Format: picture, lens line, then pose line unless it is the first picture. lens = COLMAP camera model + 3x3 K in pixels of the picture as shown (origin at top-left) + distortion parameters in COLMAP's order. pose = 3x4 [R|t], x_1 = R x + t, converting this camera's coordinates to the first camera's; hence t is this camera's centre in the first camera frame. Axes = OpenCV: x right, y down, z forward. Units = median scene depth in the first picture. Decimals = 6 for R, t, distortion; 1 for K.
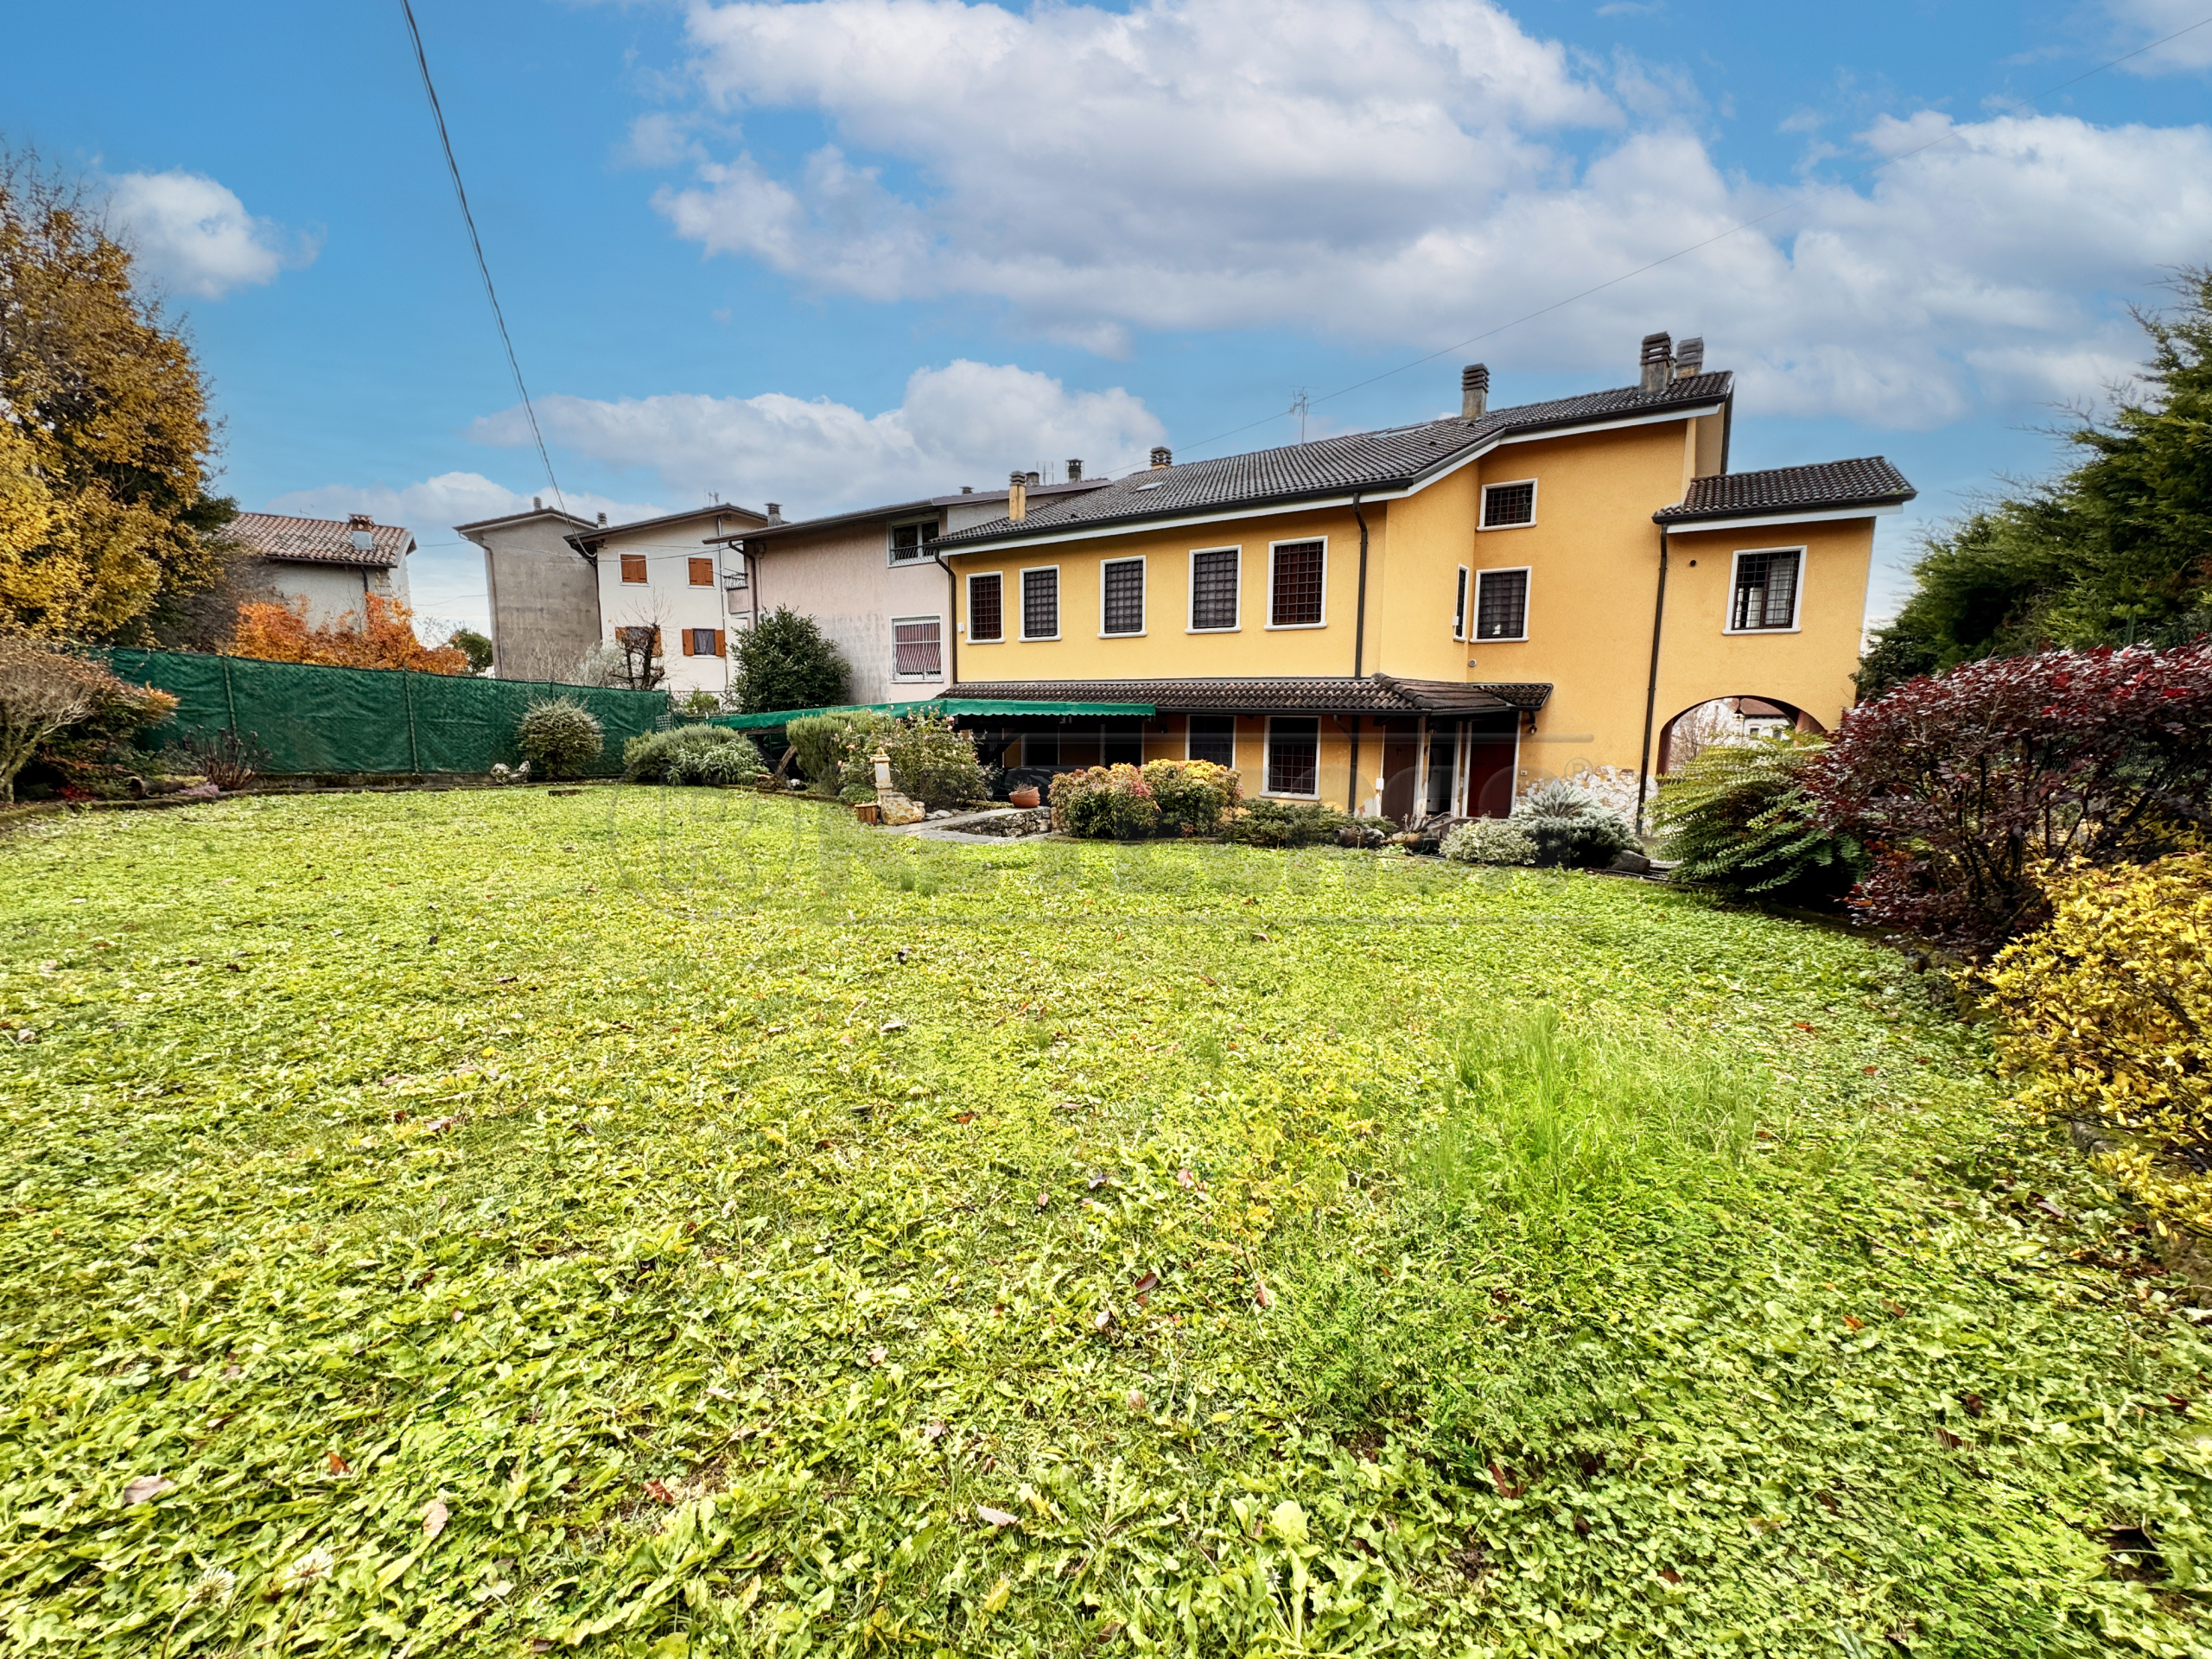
lens RADIAL K [[893.5, 0, 1106.0], [0, 893.5, 829.5], [0, 0, 1]] dist [0.000042, -0.000052]
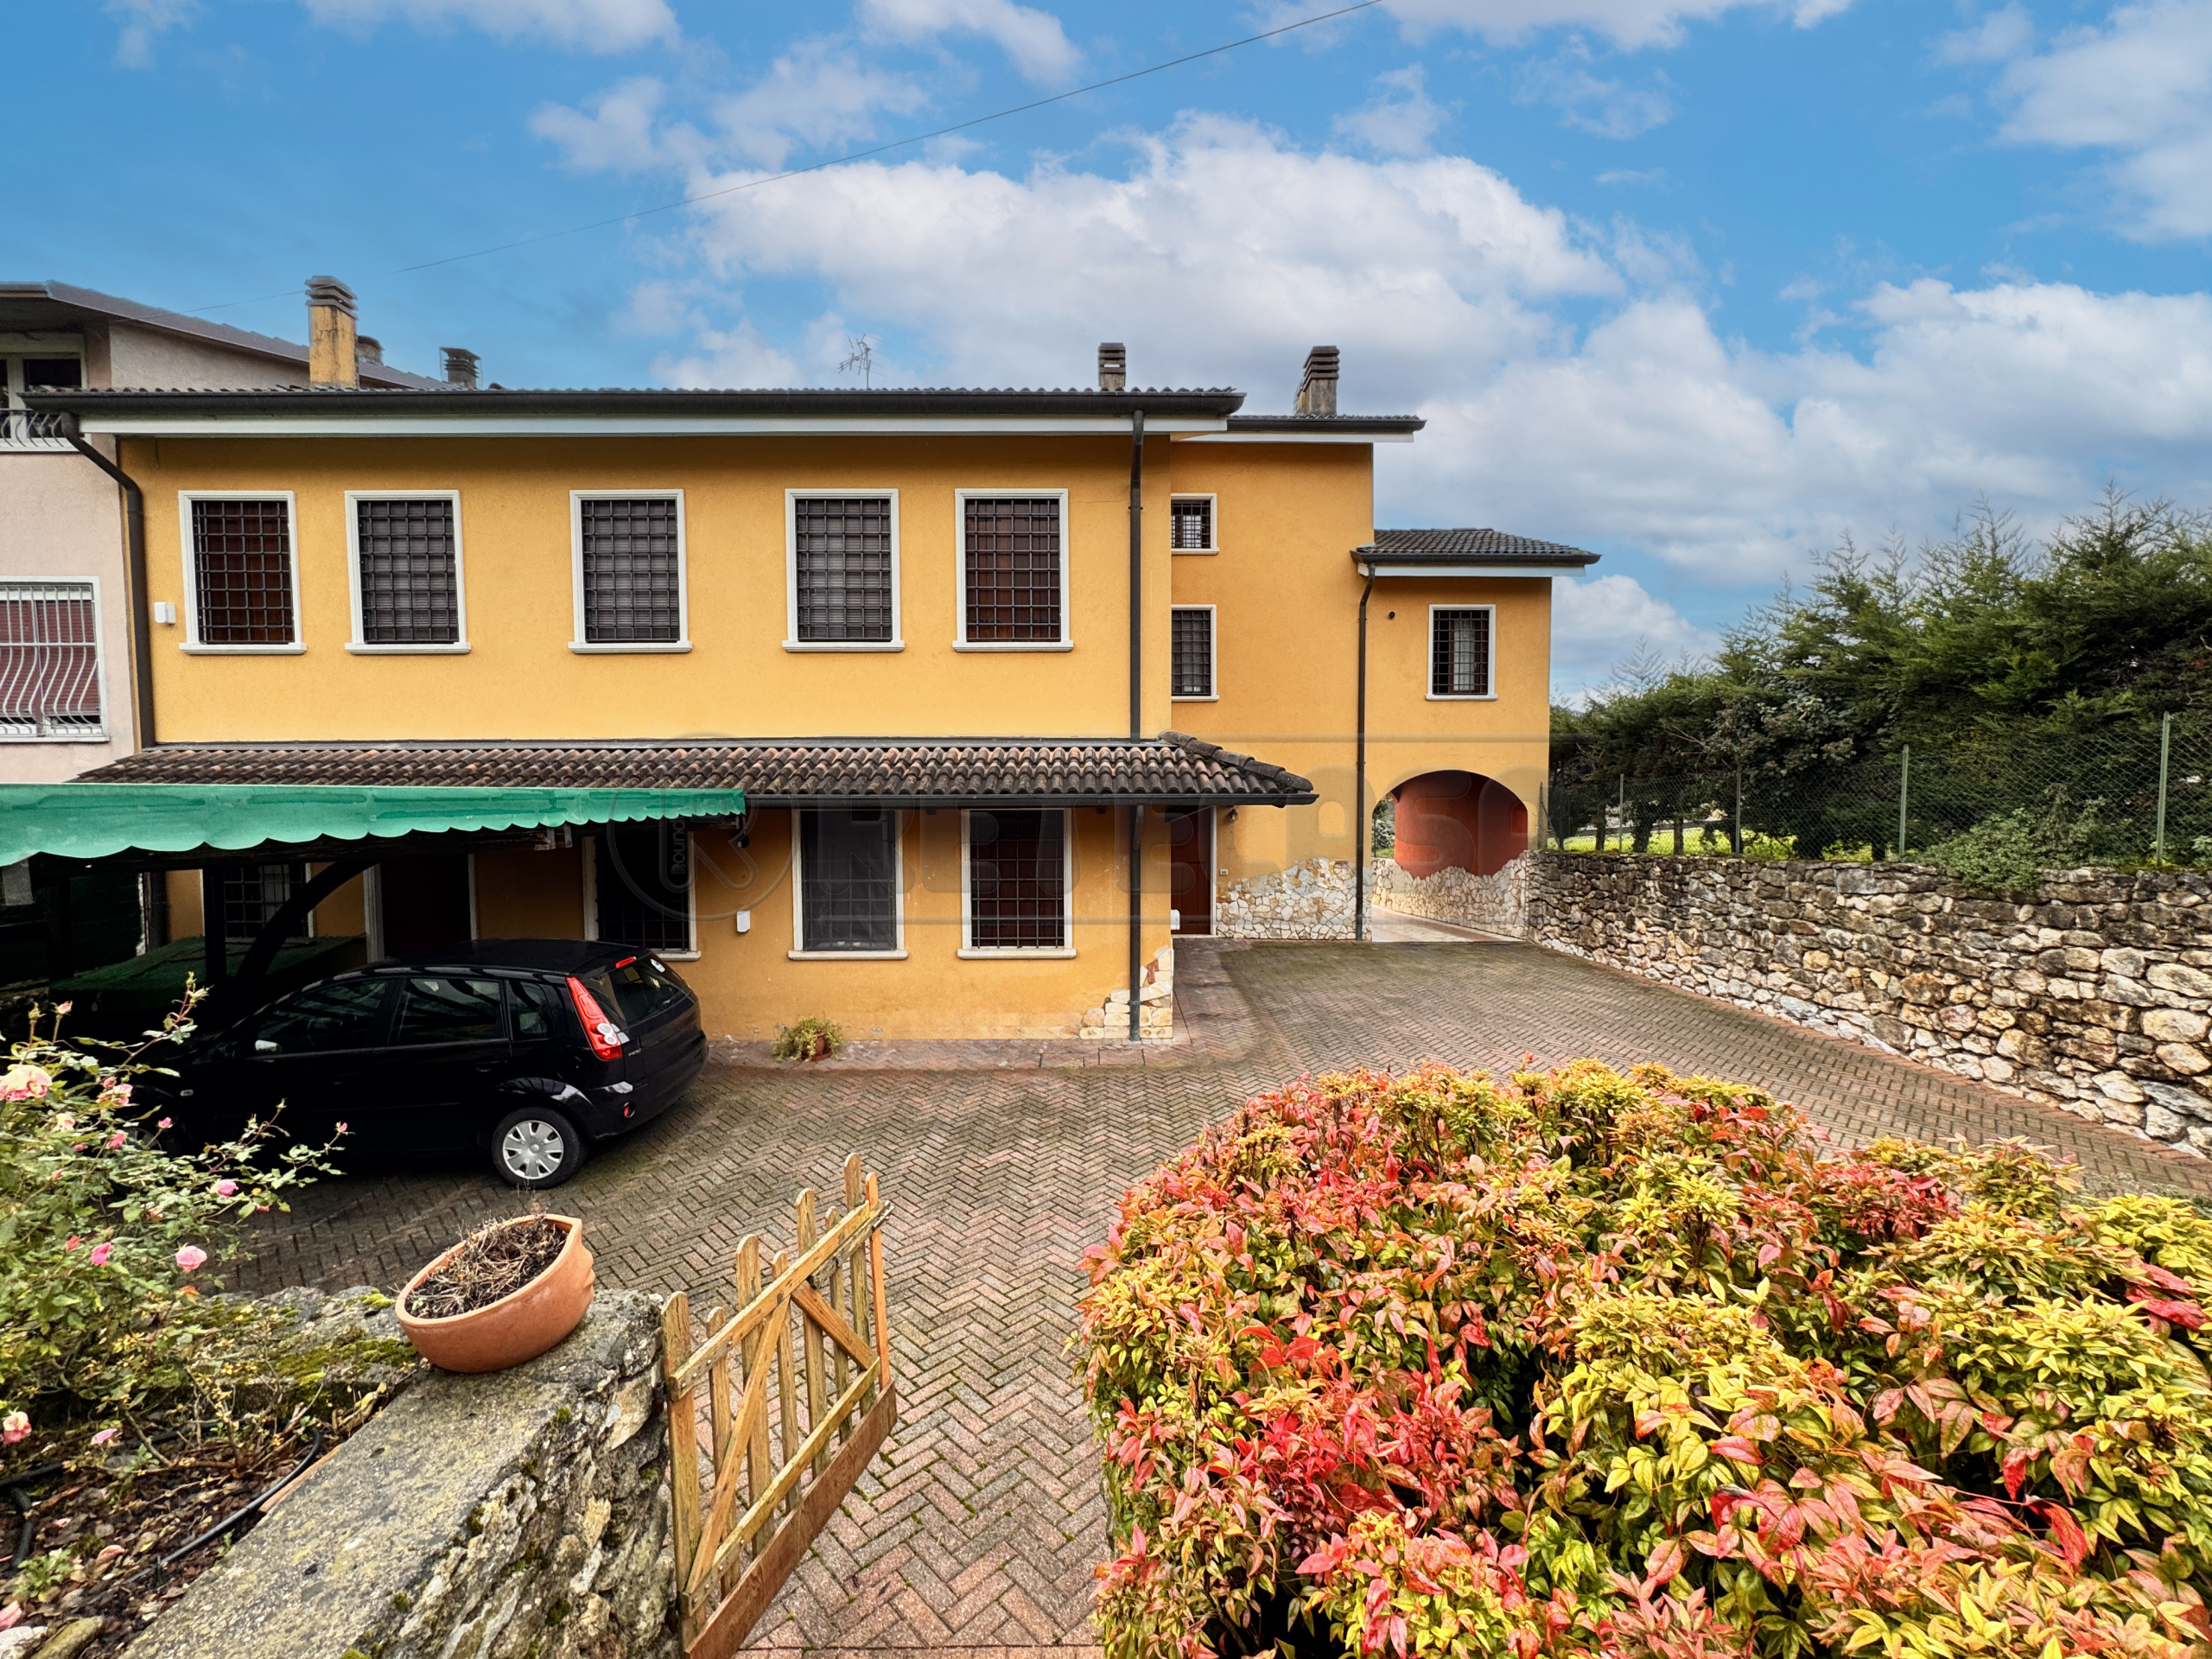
lens RADIAL K [[893.5, 0, 1106.0], [0, 893.5, 829.5], [0, 0, 1]] dist [0.000042, -0.000052]
pose [[0.812440, -0.039426, 0.581710, -0.060318], [0.090912, 0.994074, -0.059597, -0.071211], [-0.575913, 0.101303, 0.811210, 0.490992]]
